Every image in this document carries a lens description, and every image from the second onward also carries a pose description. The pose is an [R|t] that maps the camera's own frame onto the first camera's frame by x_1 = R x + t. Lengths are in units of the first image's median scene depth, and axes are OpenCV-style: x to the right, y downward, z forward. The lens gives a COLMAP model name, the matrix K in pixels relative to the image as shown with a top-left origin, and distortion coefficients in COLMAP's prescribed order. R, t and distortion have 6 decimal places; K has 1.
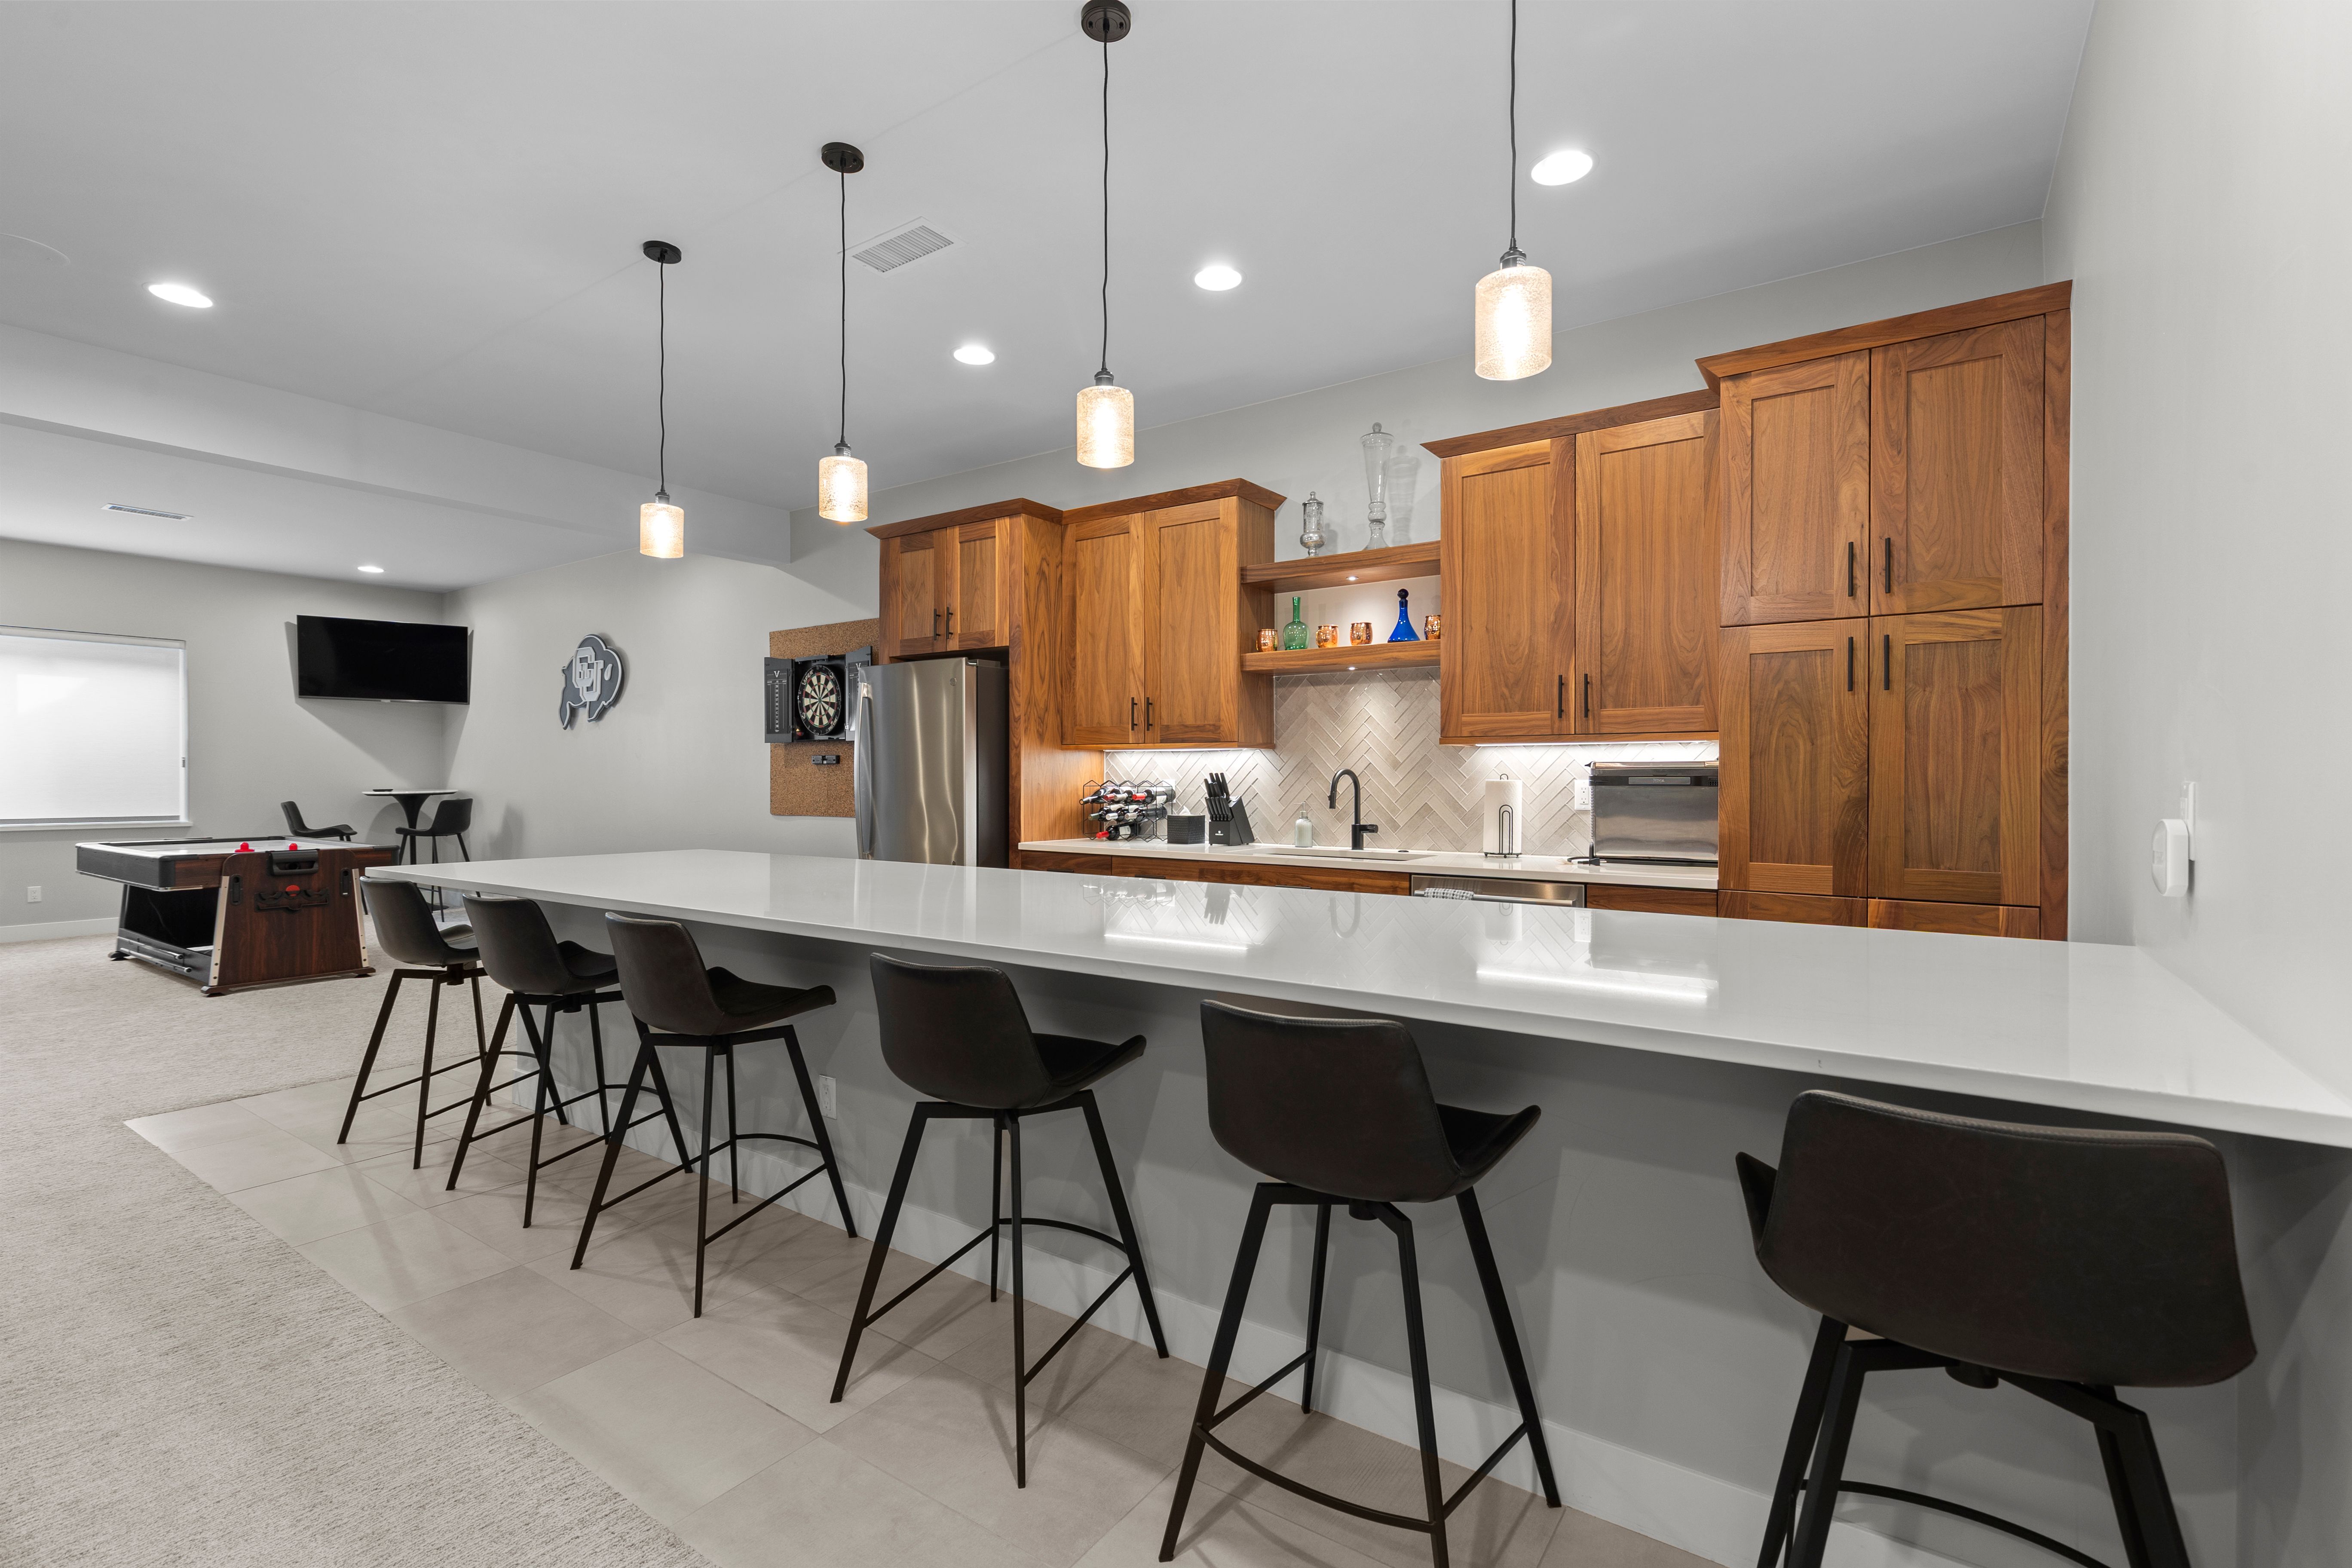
lens RADIAL K [[1059.2, 0, 1189.5], [0, 1059.2, 781.4], [0, 0, 1]] dist [0.005515, -0.001336]
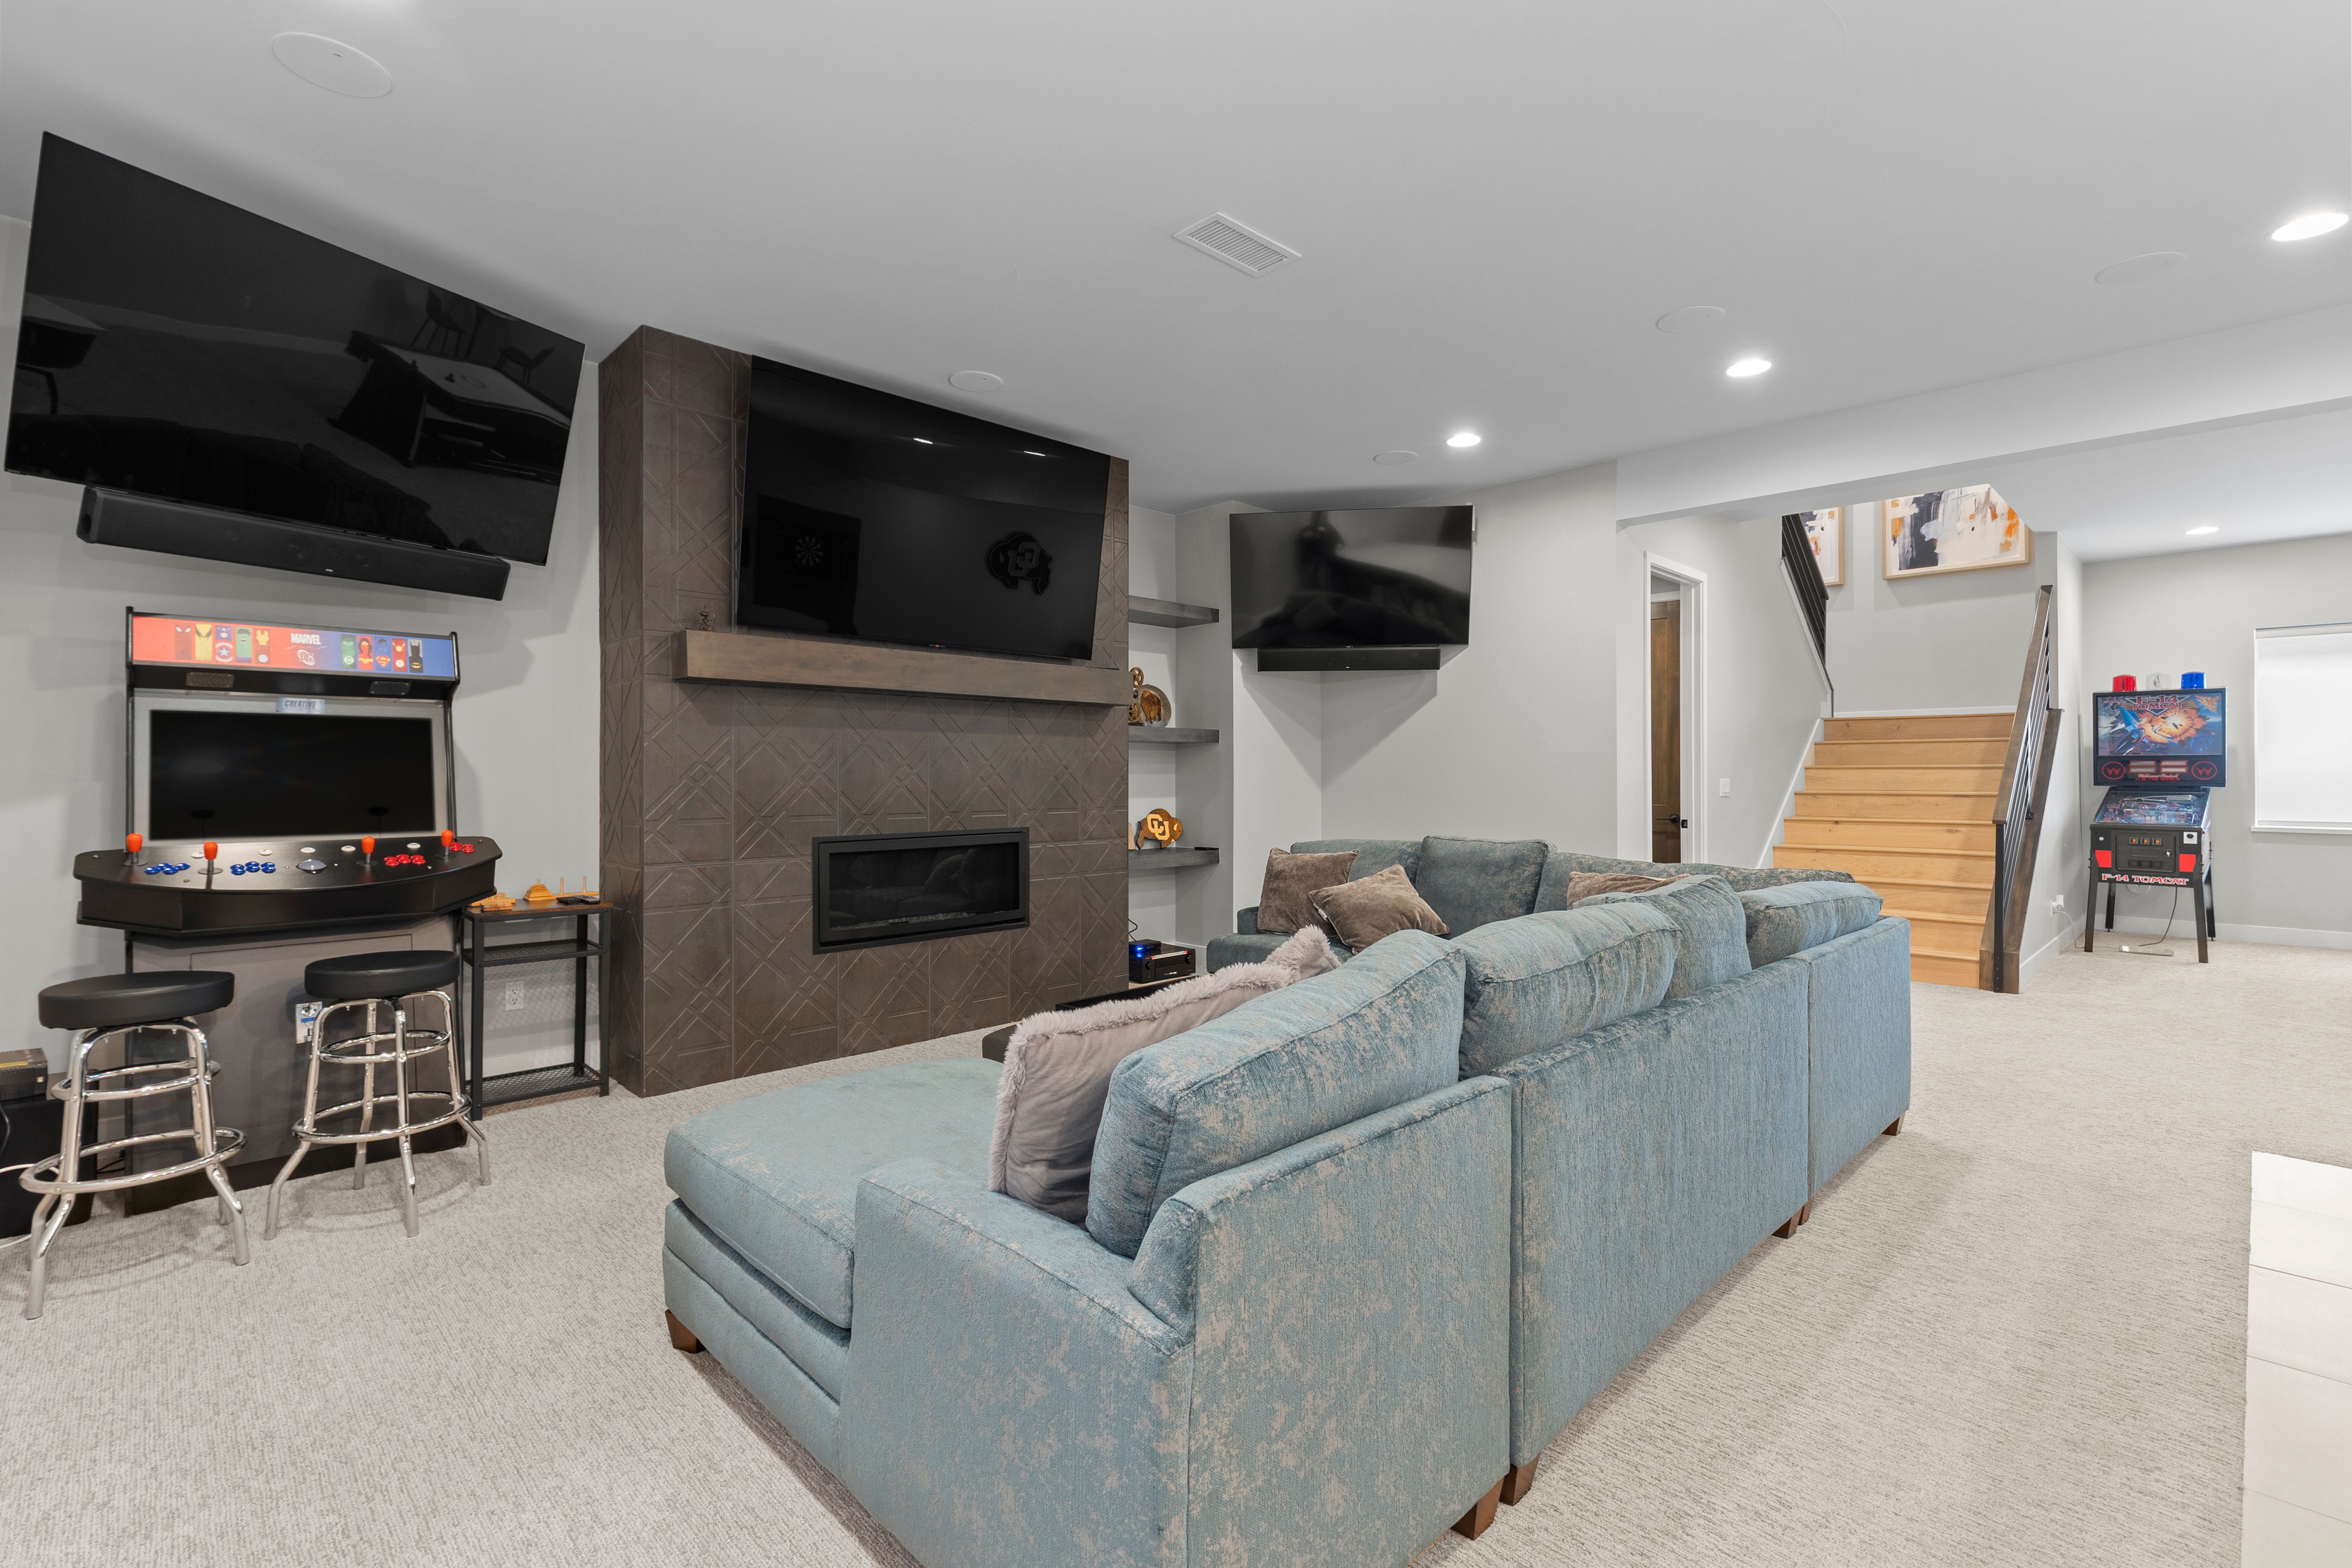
lens RADIAL K [[1059.2, 0, 1175.3], [0, 1059.2, 773.5], [0, 0, 1]] dist [0.005515, -0.001336]
pose [[-0.199963, -0.002013, -0.979801, 0.064679], [-0.006854, 0.999976, -0.000656, -0.000810], [0.979780, 0.006585, -0.199972, 0.189519]]
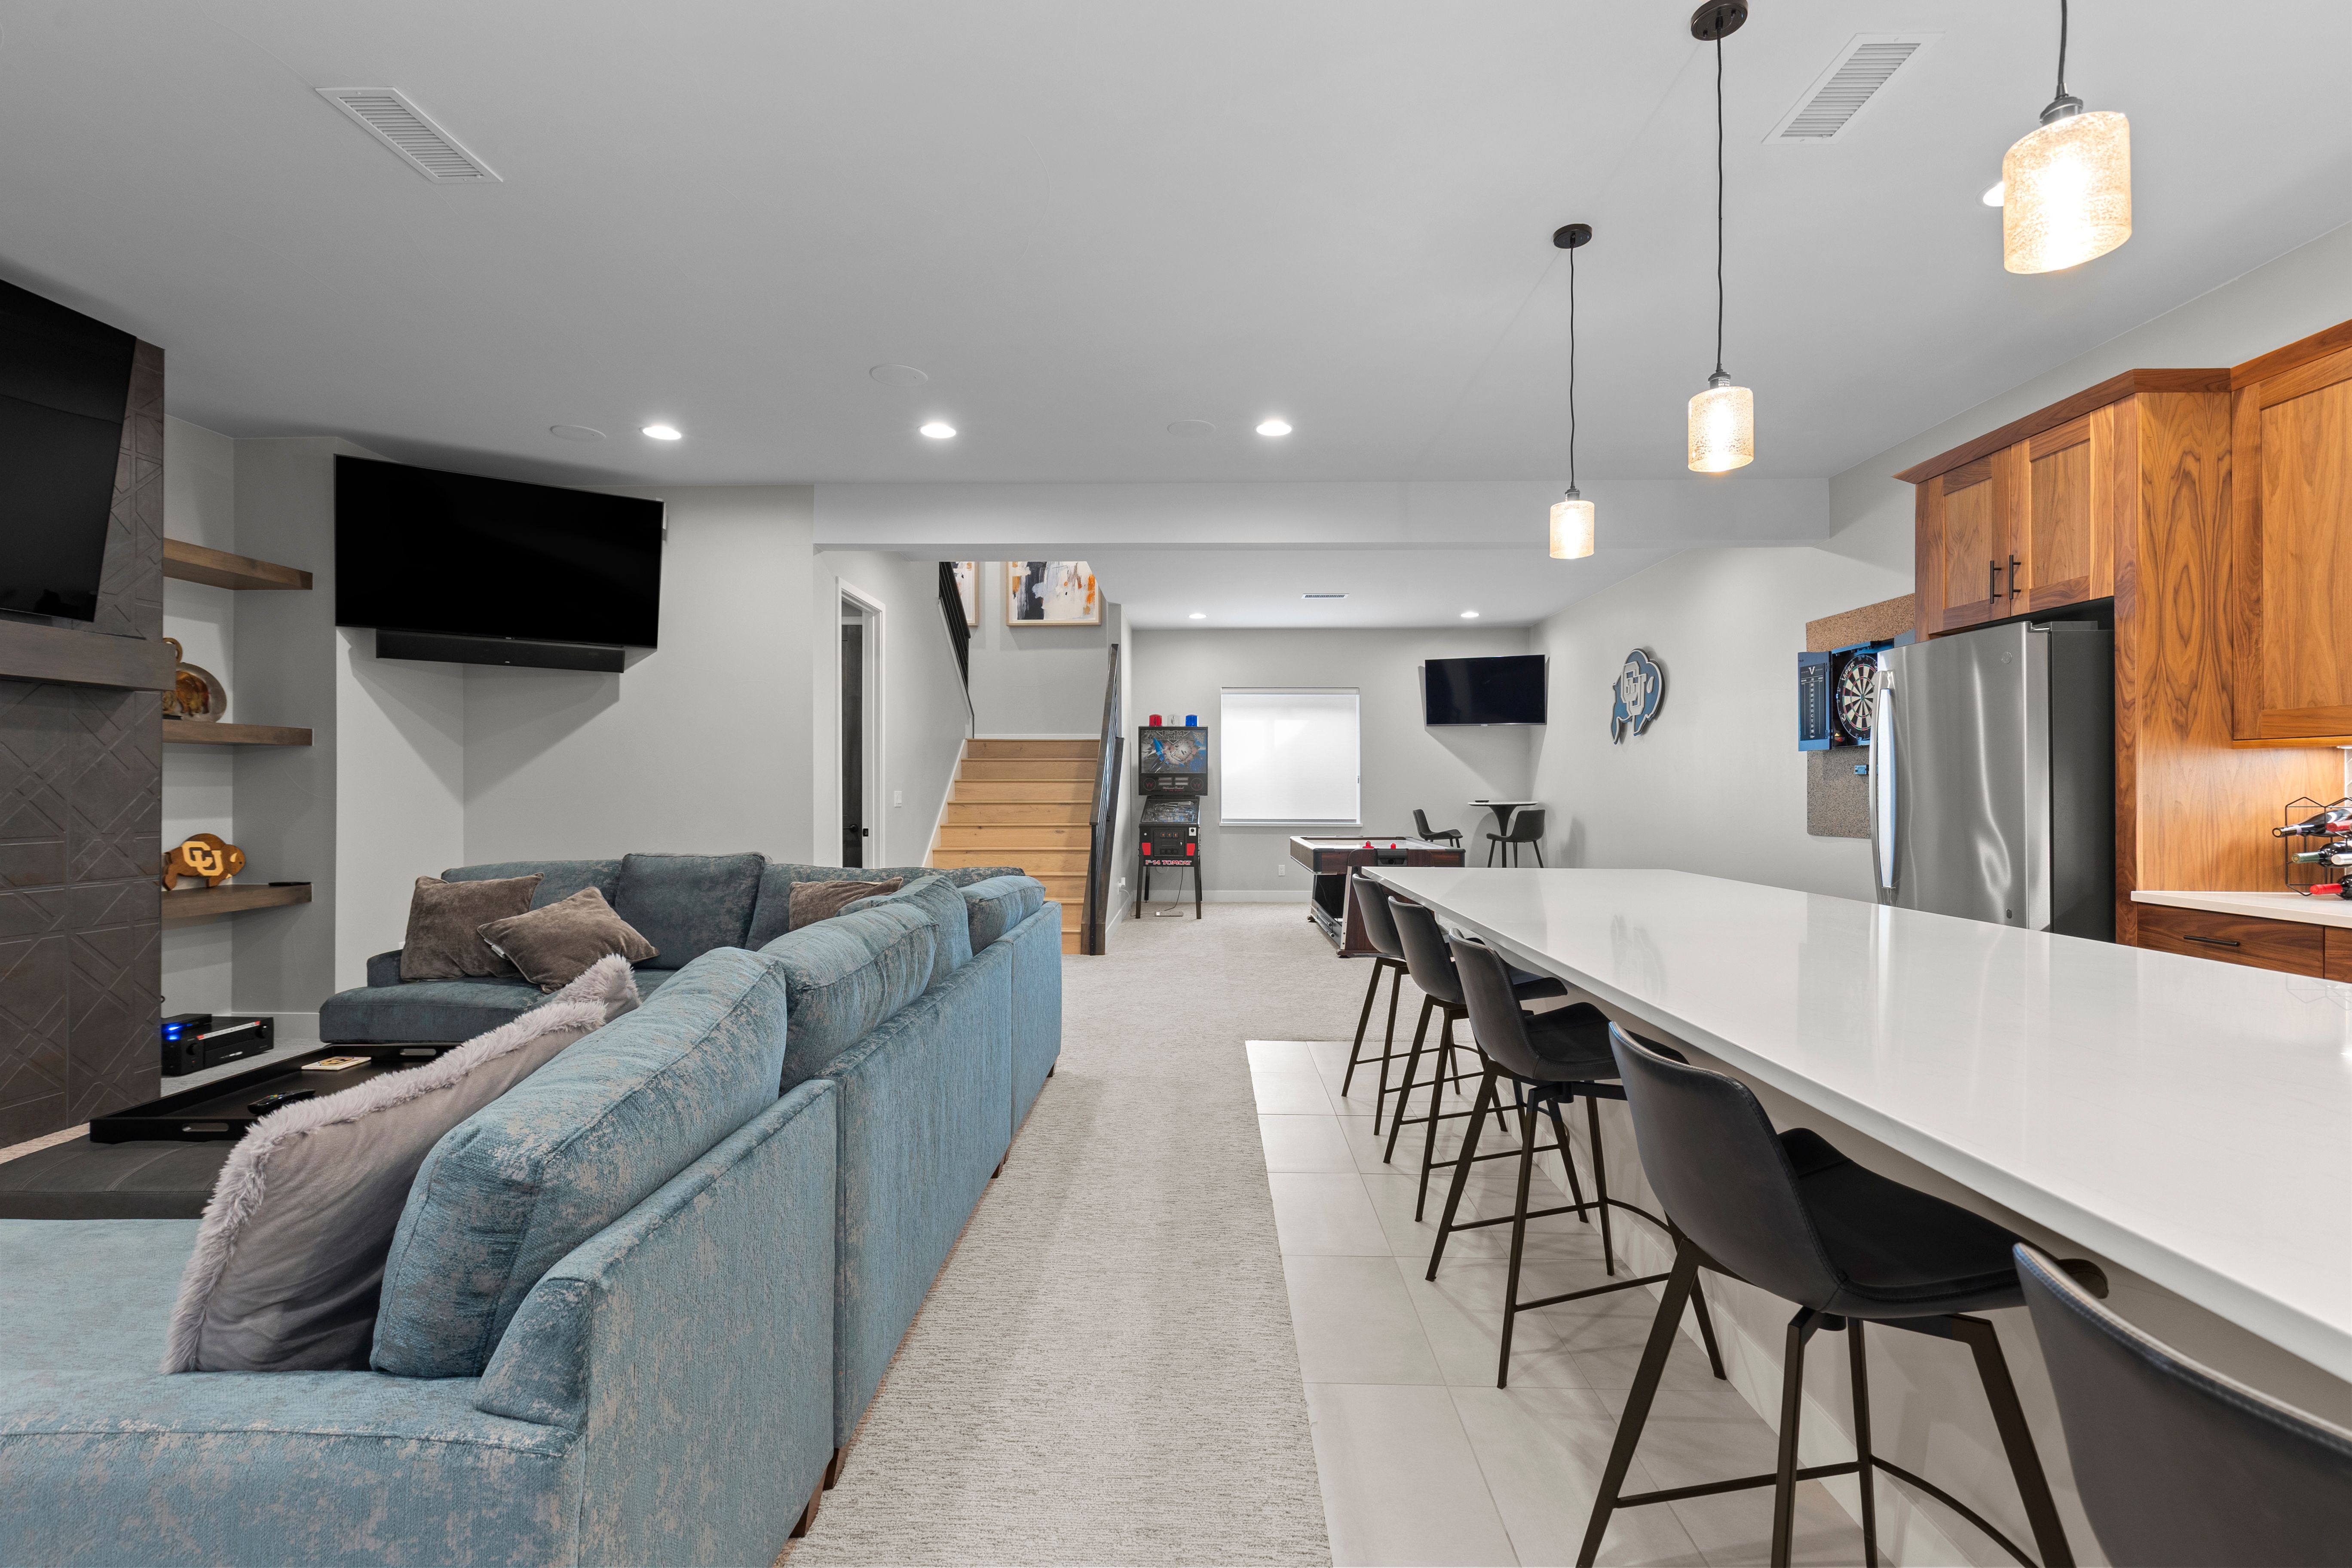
lens RADIAL K [[1059.2, 0, 1173.5], [0, 1059.2, 783.1], [0, 0, 1]] dist [0.005515, -0.001336]
pose [[0.540093, -0.004148, -0.841595, 0.070379], [-0.005284, 0.999951, -0.008319, -0.000412], [0.841589, 0.008940, 0.540045, 0.129213]]
